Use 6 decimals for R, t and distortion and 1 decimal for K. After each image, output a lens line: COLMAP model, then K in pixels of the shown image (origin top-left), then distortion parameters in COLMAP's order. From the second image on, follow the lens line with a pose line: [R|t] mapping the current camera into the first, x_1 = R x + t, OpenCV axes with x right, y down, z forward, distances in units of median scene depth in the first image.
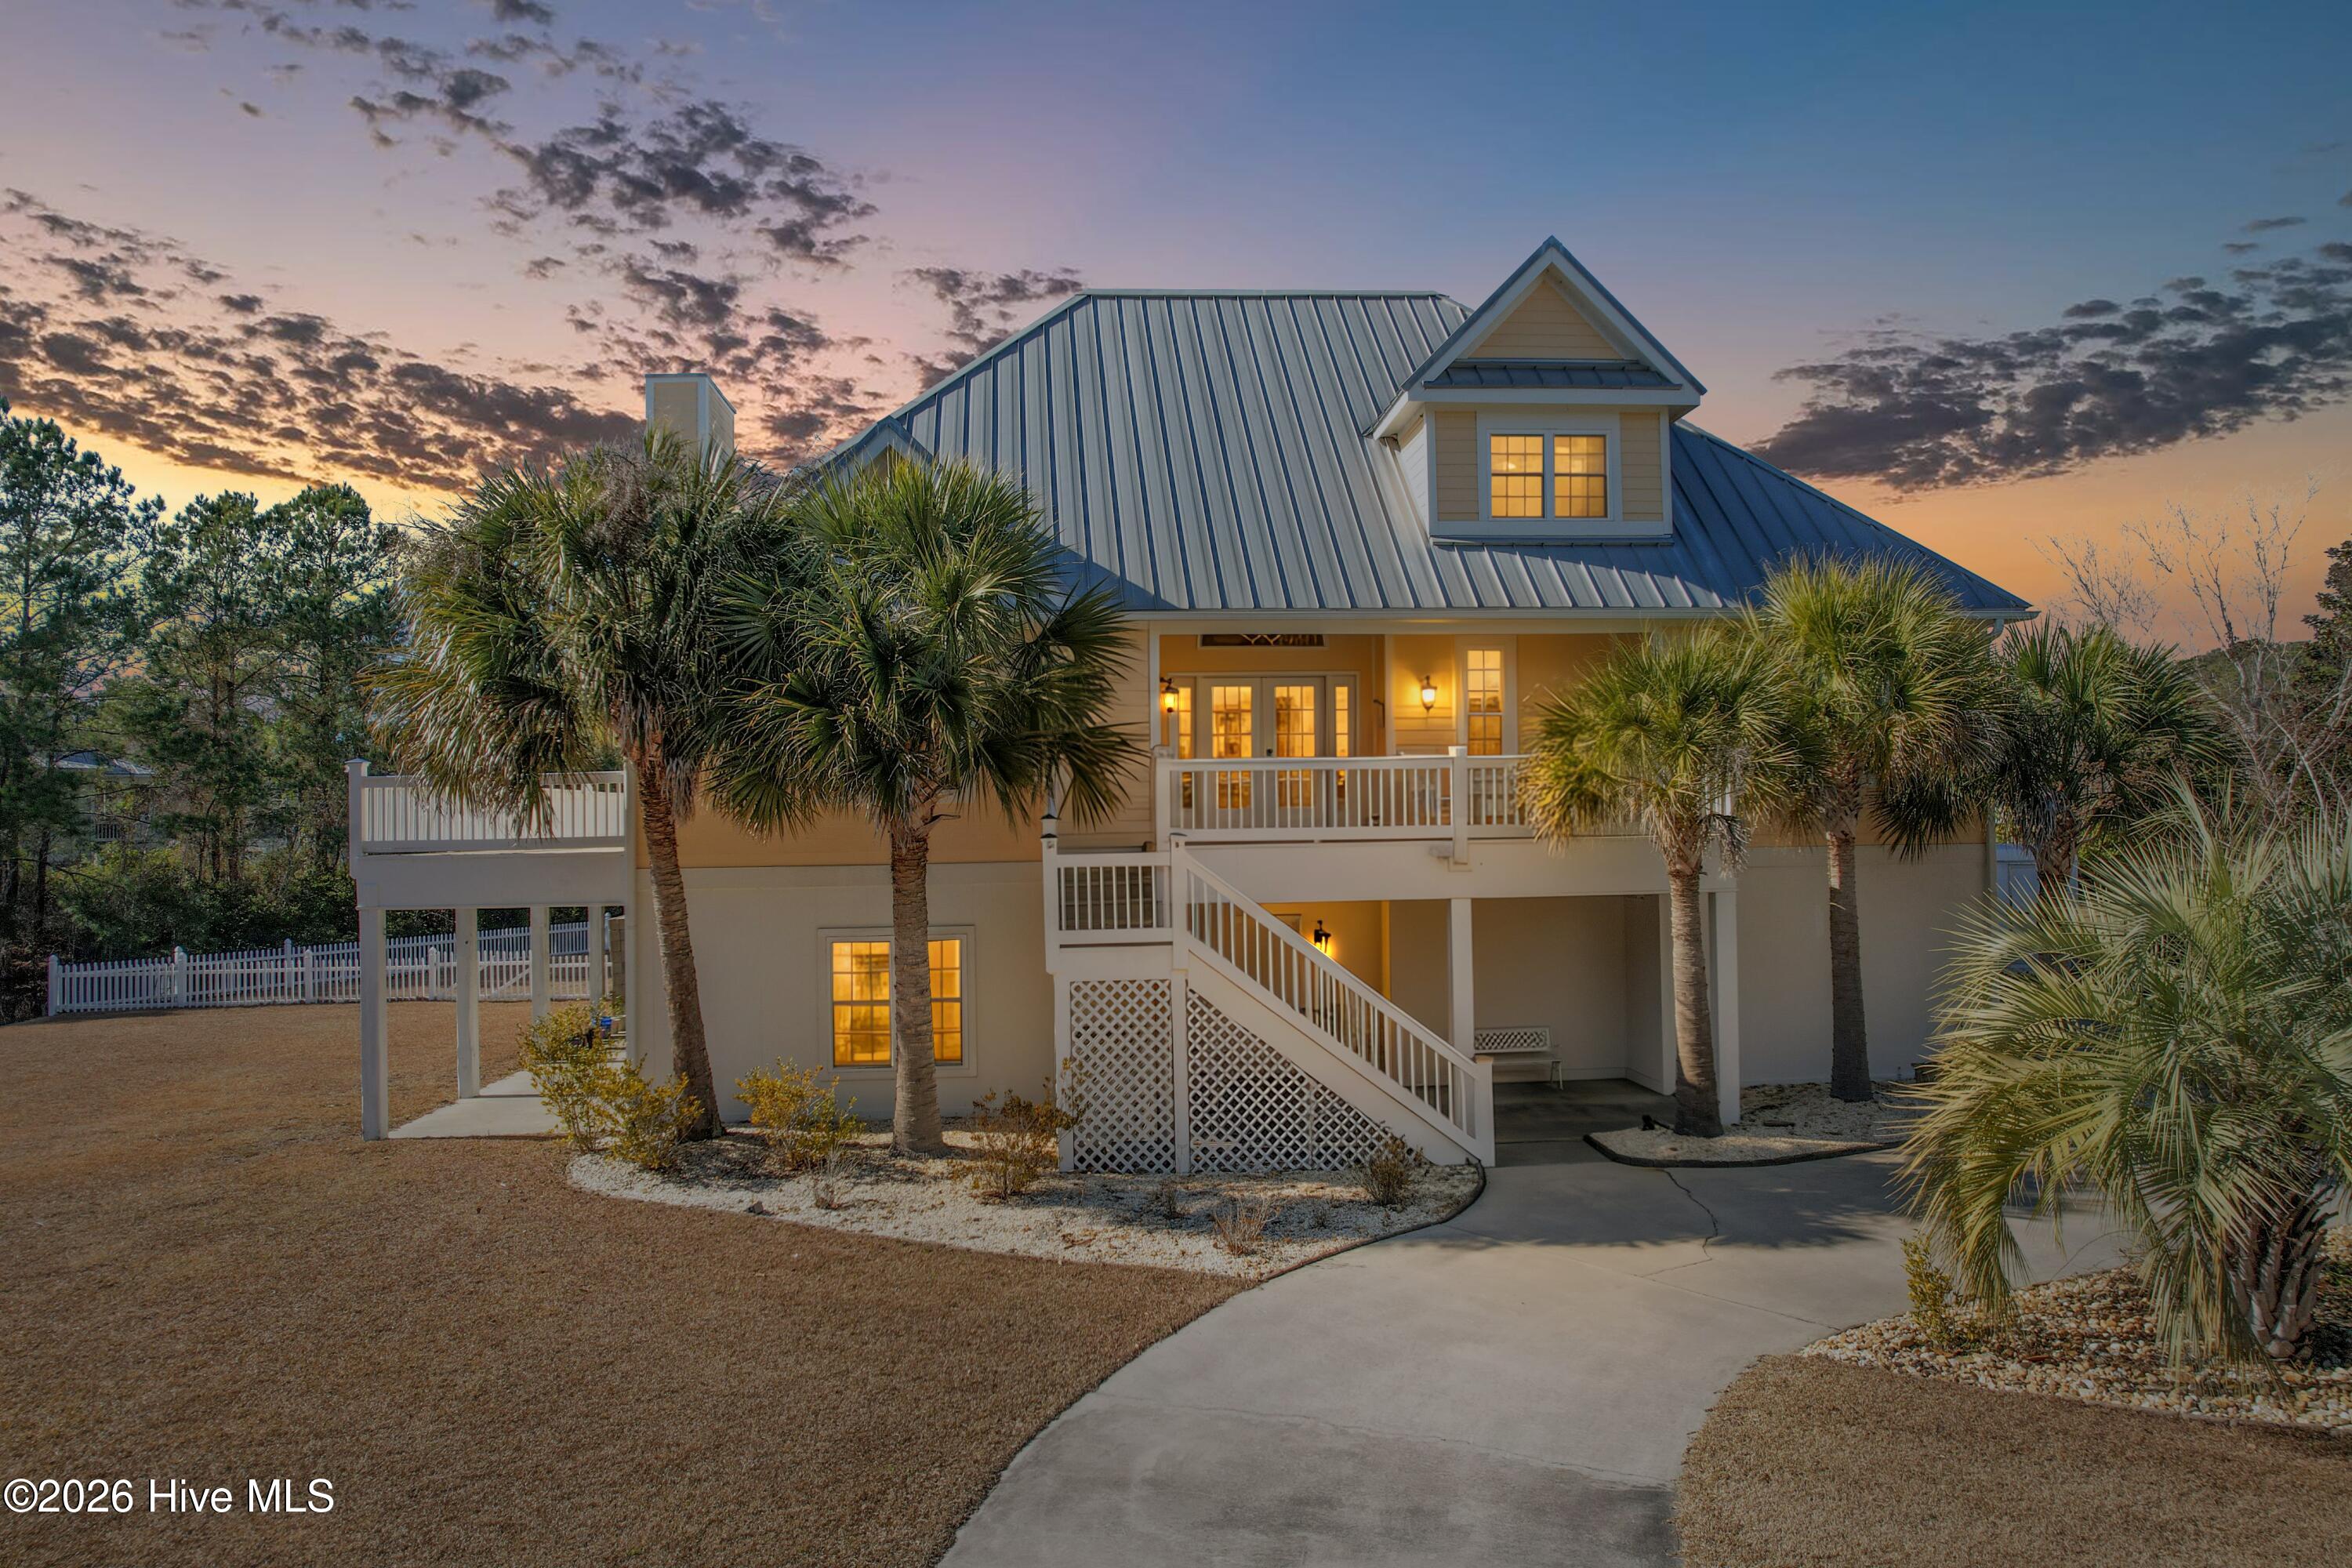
lens RADIAL K [[1528.8, 0, 1207.4], [0, 1528.8, 775.2], [0, 0, 1]] dist [-0.058872, 0.044298]
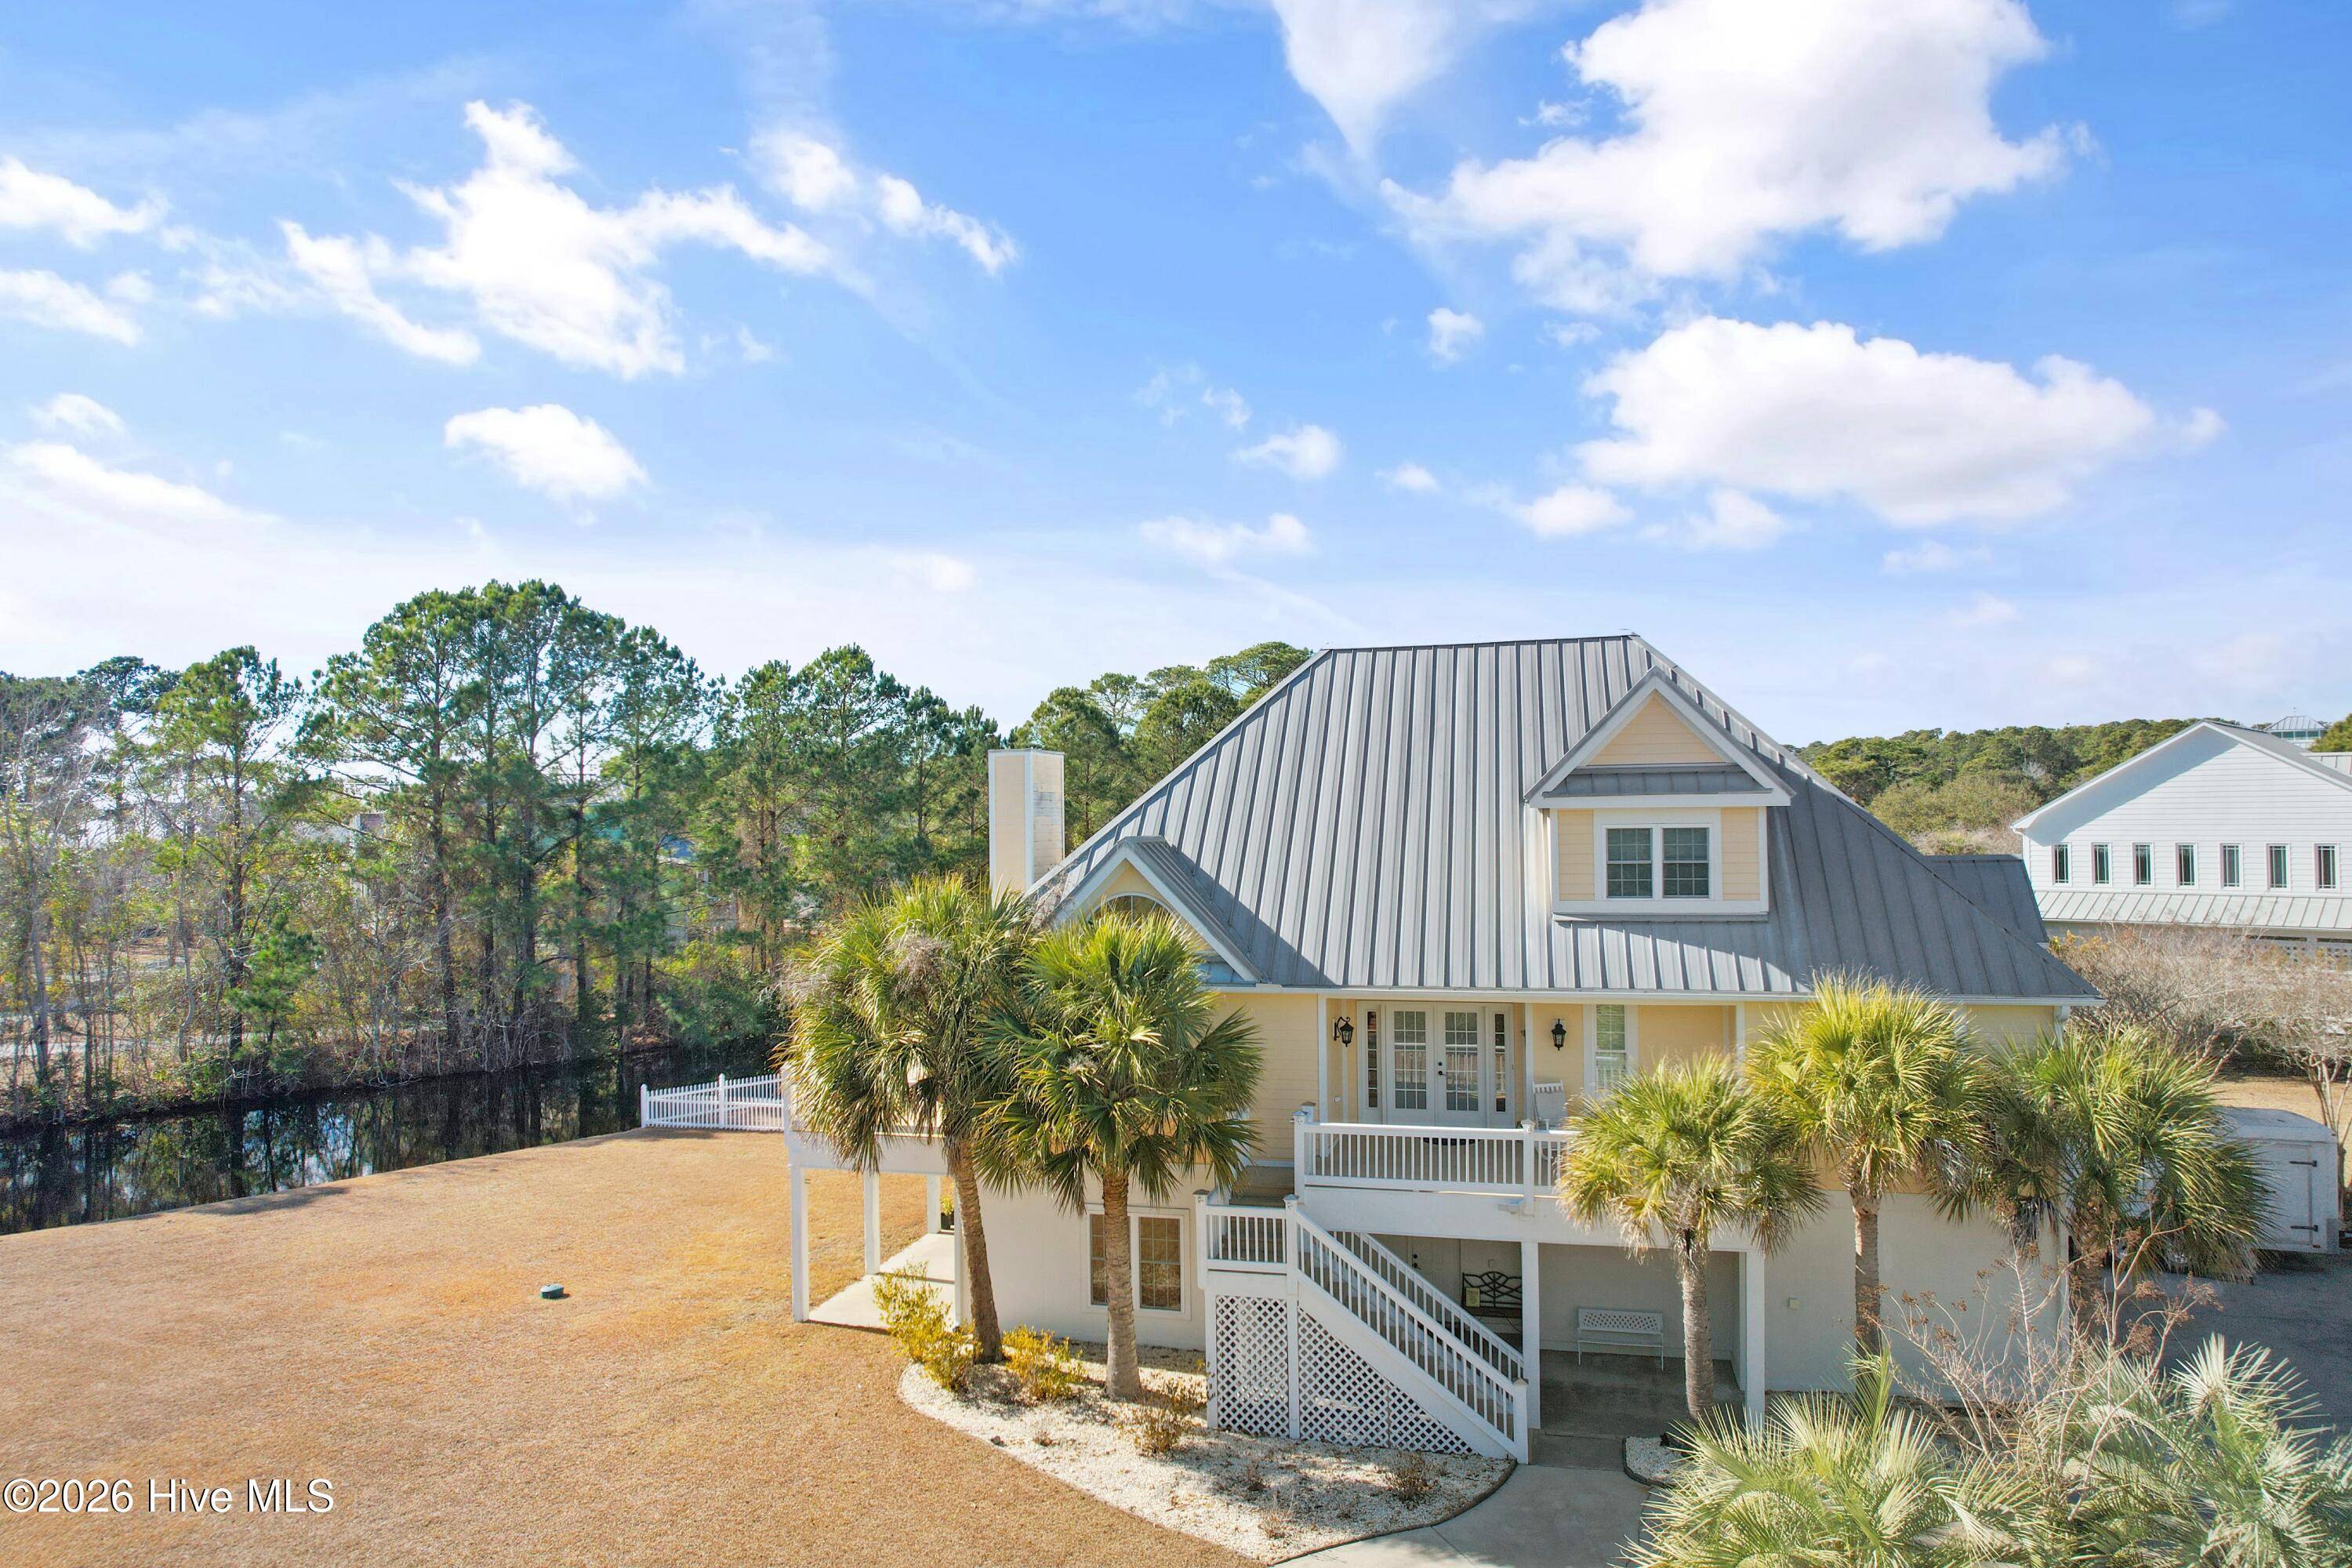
lens RADIAL K [[1526.5, 0, 1176.0], [0, 1526.5, 784.0], [0, 0, 1]] dist [-0.044022, -0.050796]
pose [[0.942459, -0.000985, -0.334319, 0.337797], [0.004511, 0.999942, 0.009772, -0.343470], [0.334290, -0.010718, 0.942409, -0.317687]]
